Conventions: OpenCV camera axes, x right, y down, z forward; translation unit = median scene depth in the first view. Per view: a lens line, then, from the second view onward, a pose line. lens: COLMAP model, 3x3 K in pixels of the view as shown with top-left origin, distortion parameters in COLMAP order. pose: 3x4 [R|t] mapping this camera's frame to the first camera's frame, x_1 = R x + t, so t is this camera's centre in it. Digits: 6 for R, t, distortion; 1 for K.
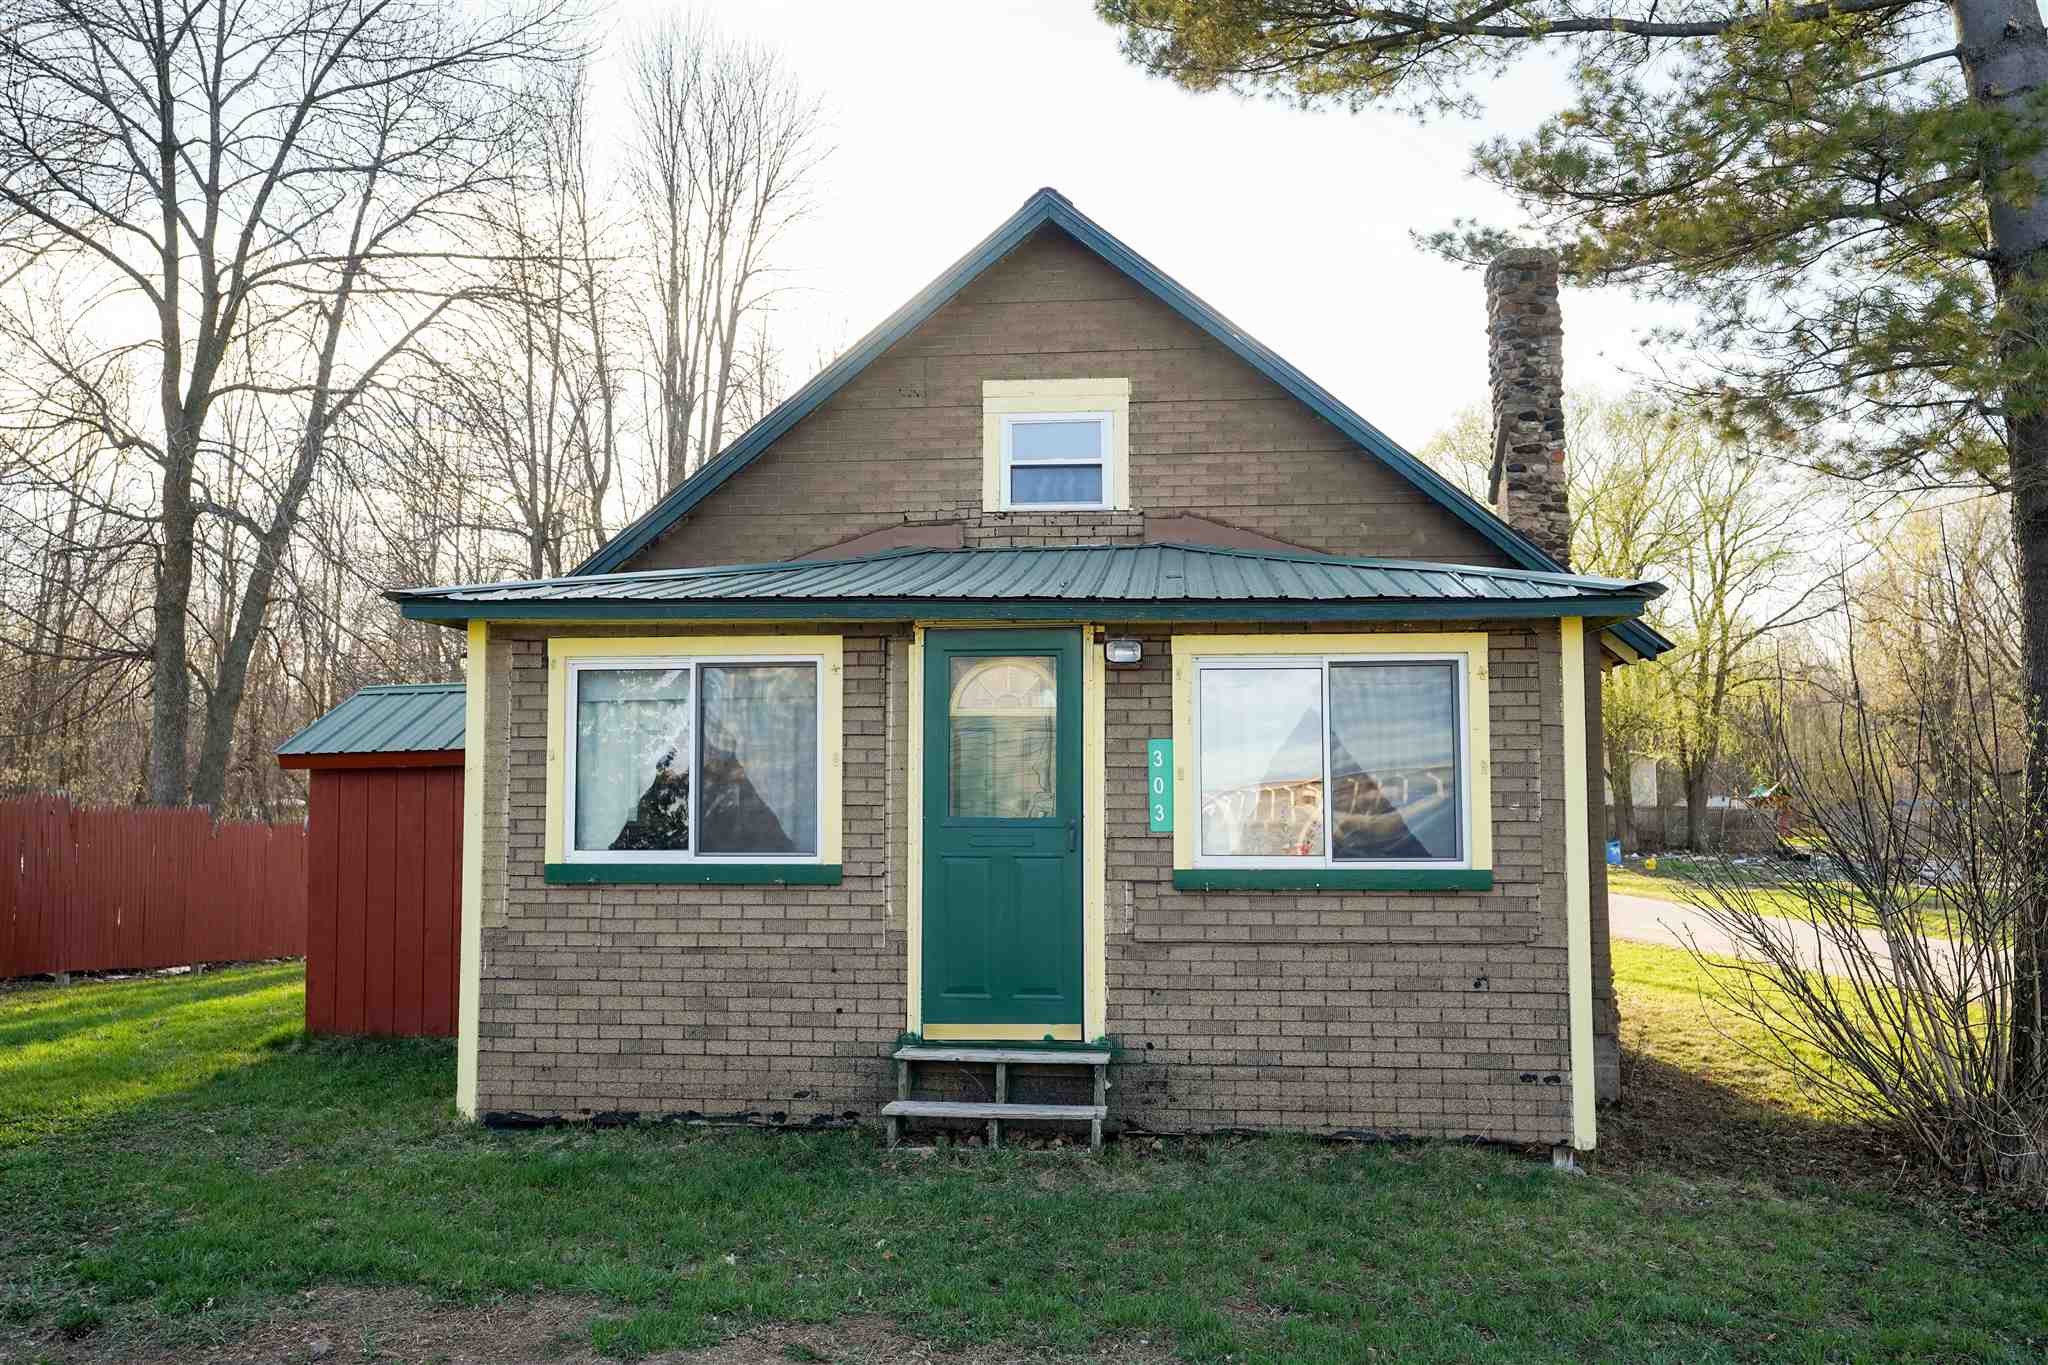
lens RADIAL K [[1580.4, 0, 1030.5], [0, 1580.4, 681.3], [0, 0, 1]] dist [0.014116, -0.000352]
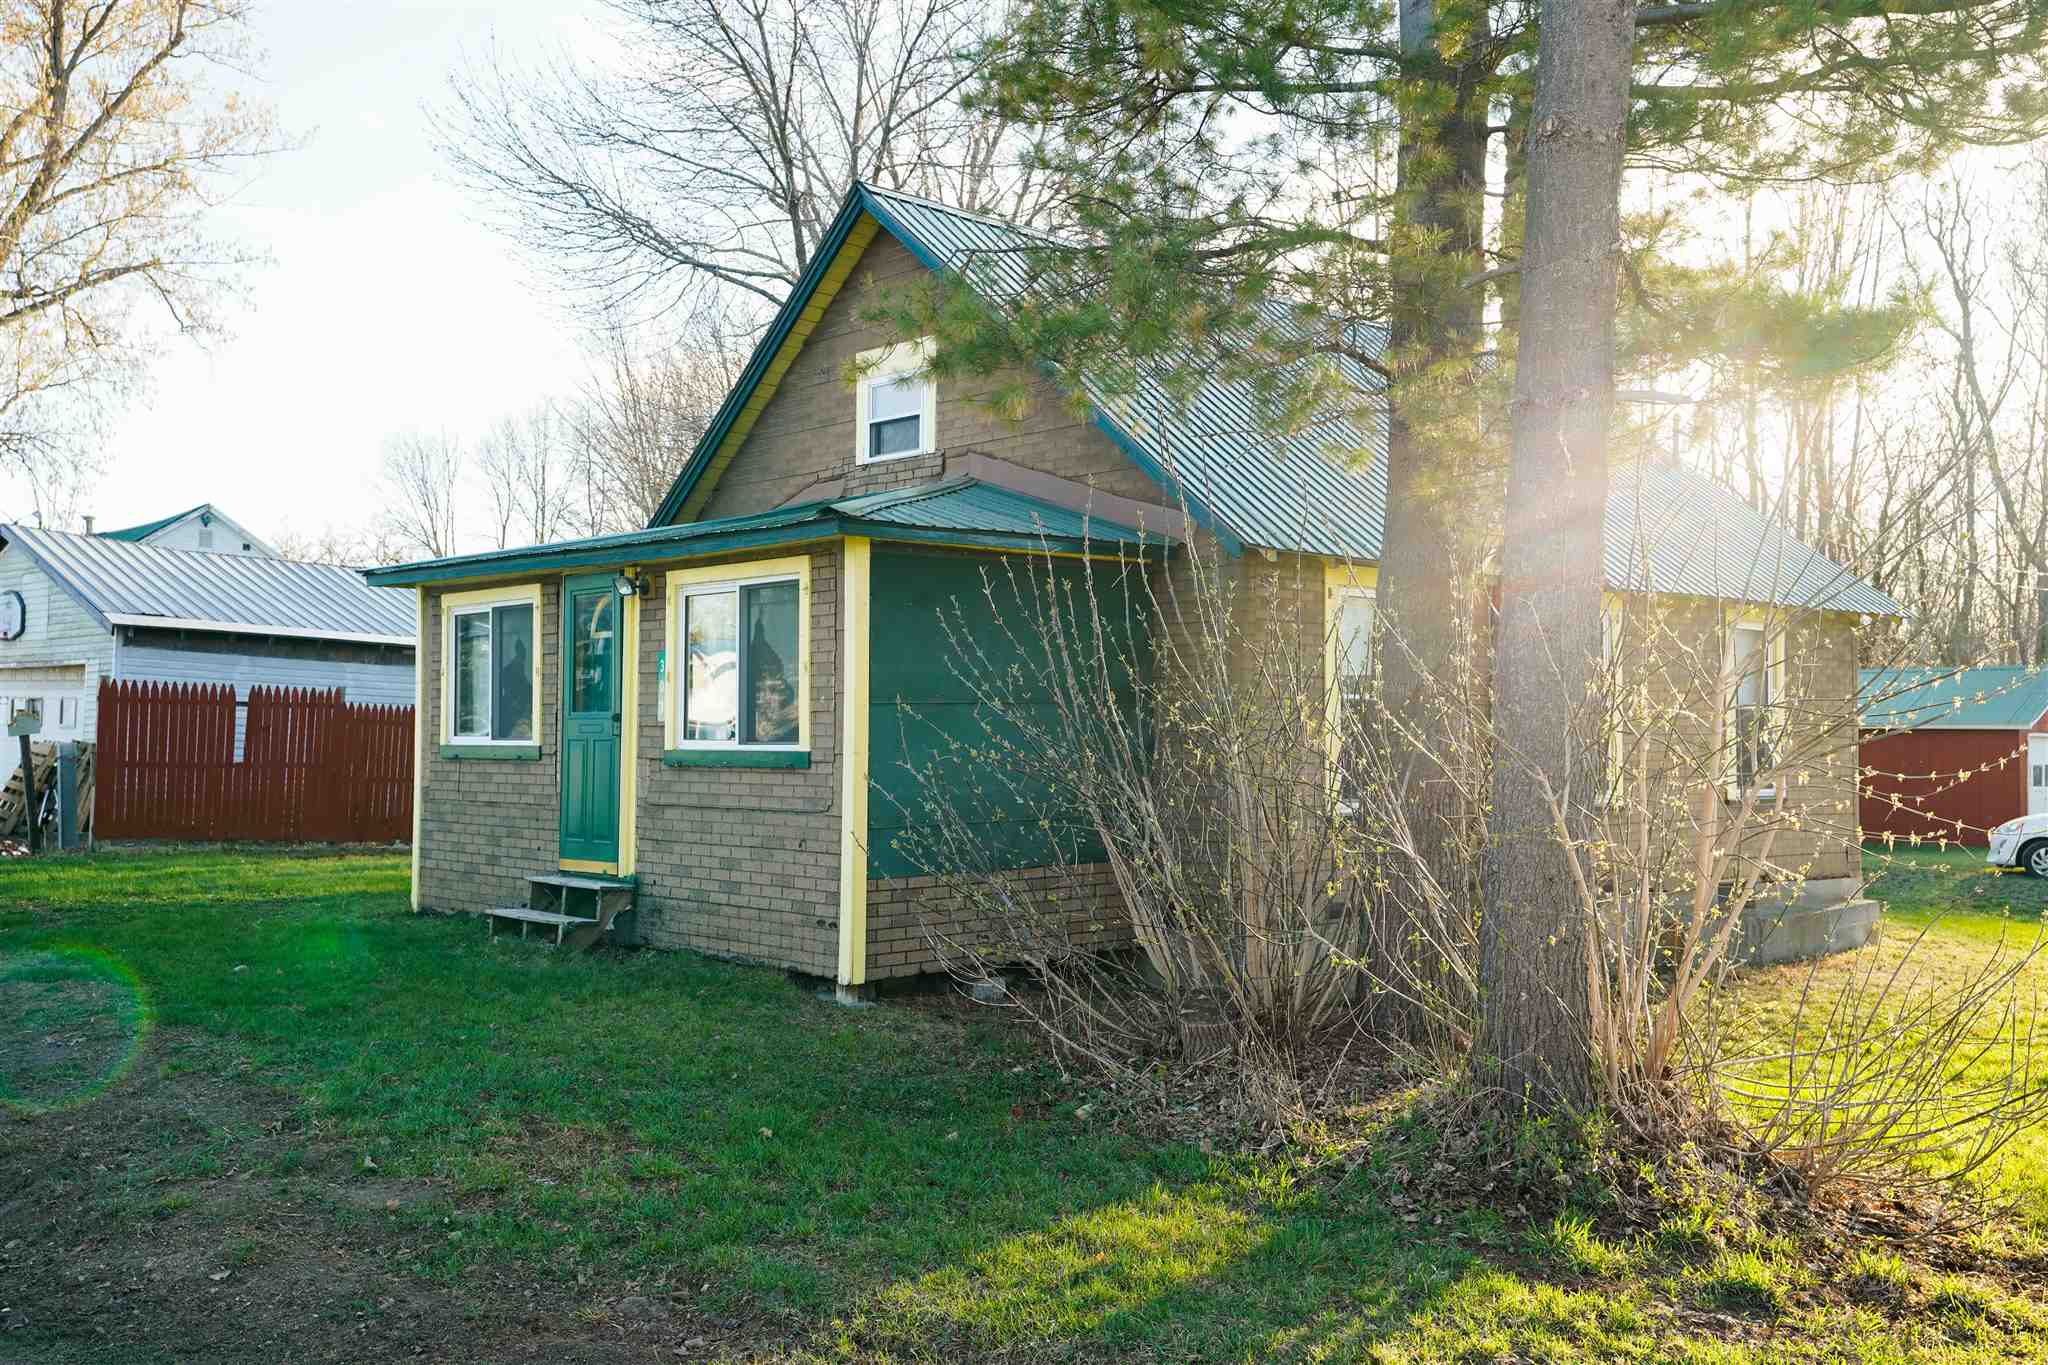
lens RADIAL K [[1835.5, 0, 1018.2], [0, 1835.5, 674.8], [0, 0, 1]] dist [0.070621, 0.001978]
pose [[0.746966, -0.018003, -0.664618, 1.287113], [0.039280, 0.999082, 0.017084, 0.041045], [0.663701, -0.038867, 0.746988, 0.055844]]
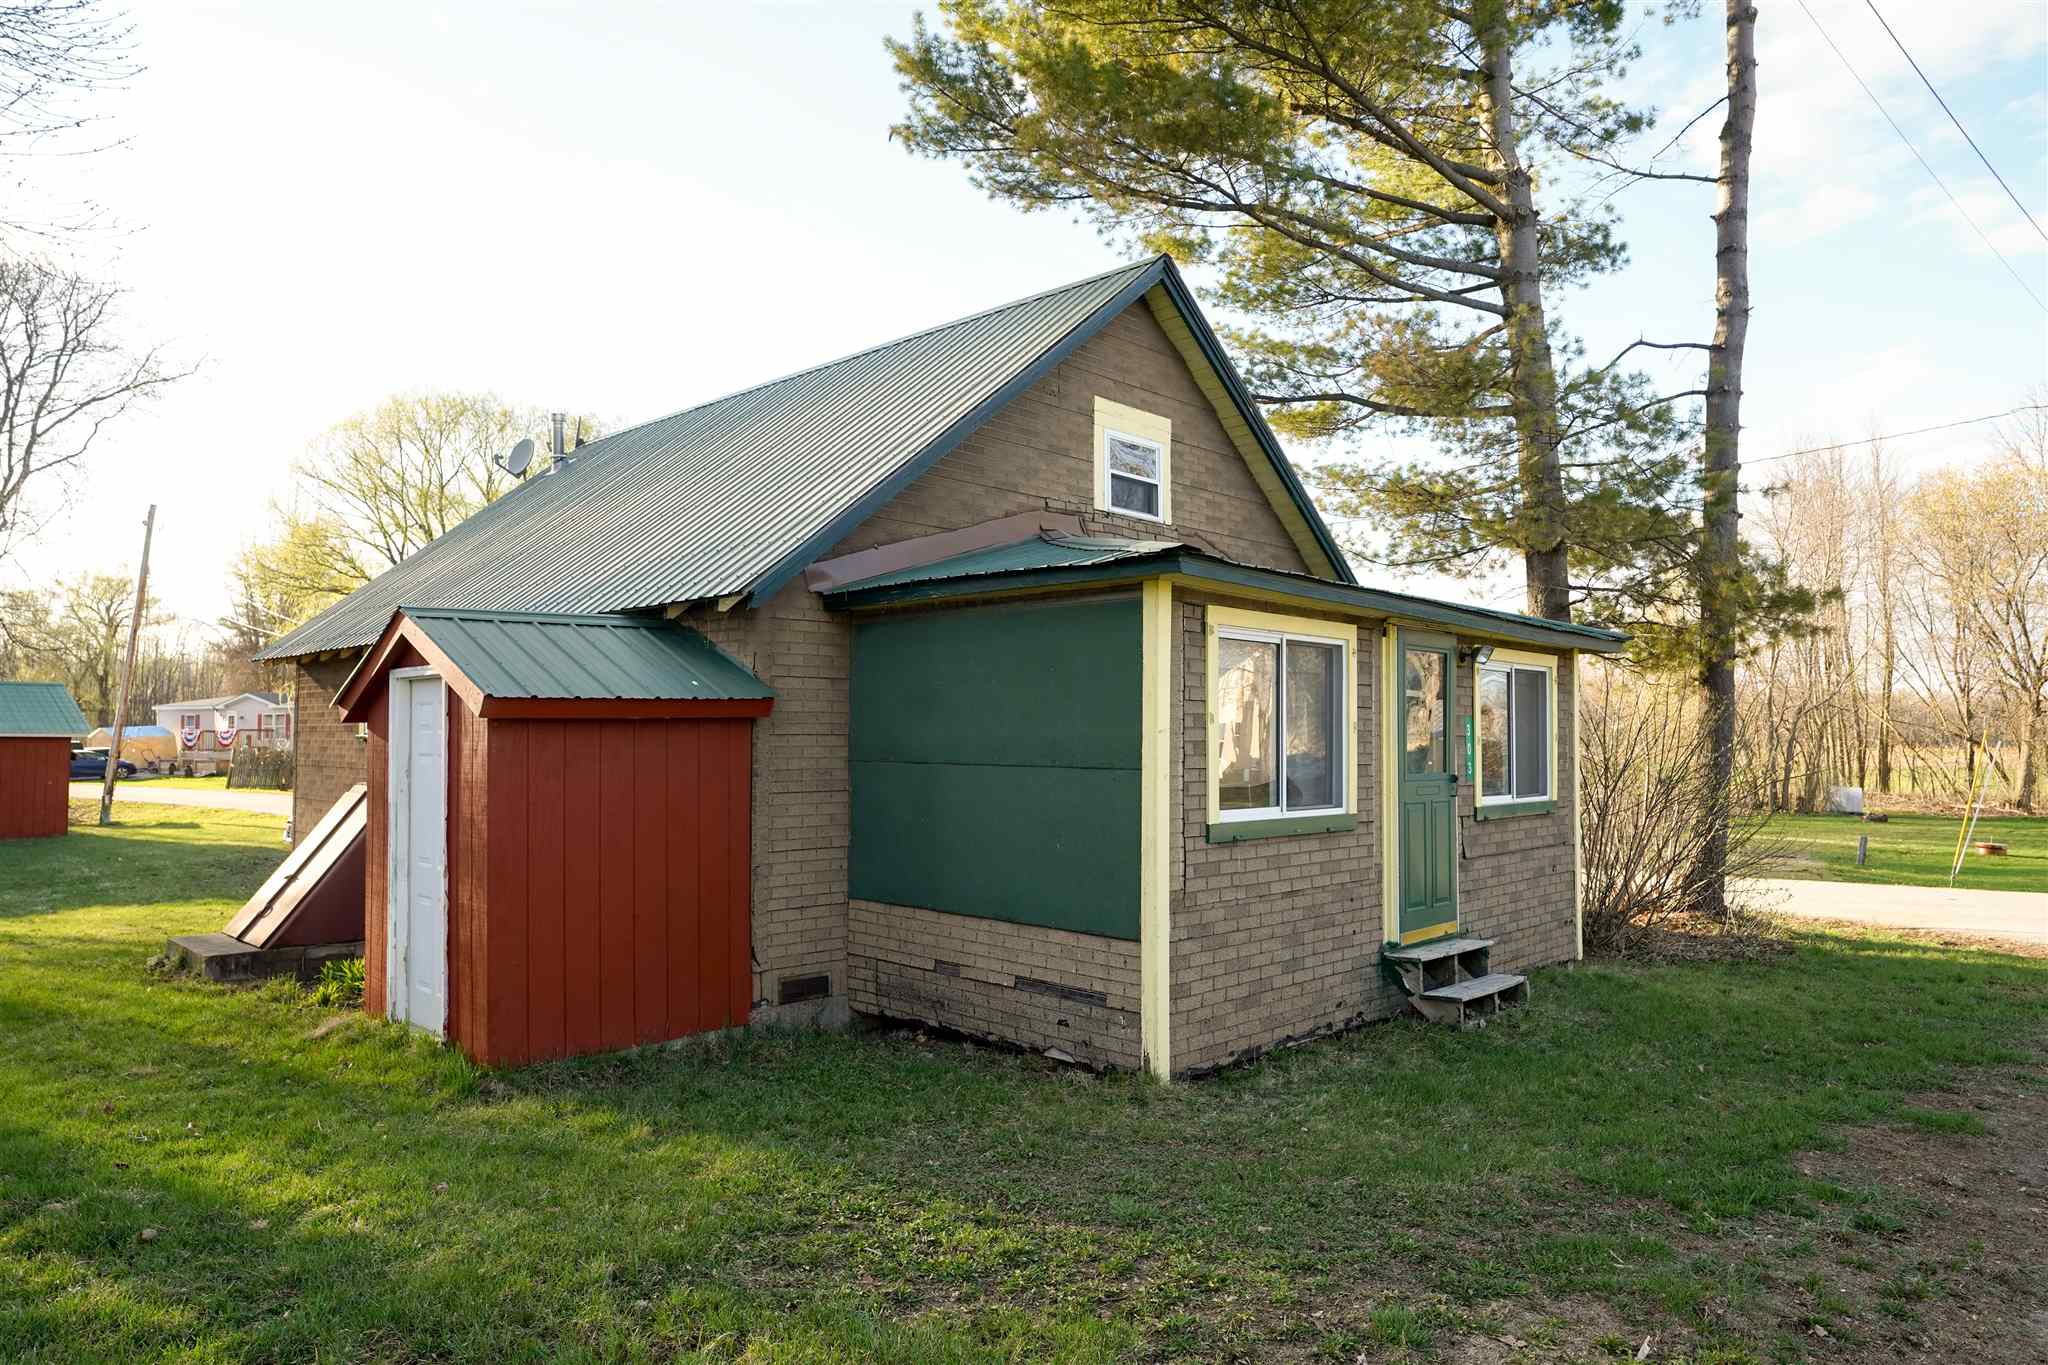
lens RADIAL K [[1283.2, 0, 1024.7], [0, 1283.2, 699.8], [0, 0, 1]] dist [-0.001301, -0.000112]
pose [[0.616078, 0.029347, 0.787138, -1.054167], [-0.063368, 0.997913, 0.012392, 0.032144], [-0.785132, -0.057514, 0.616652, 0.592173]]
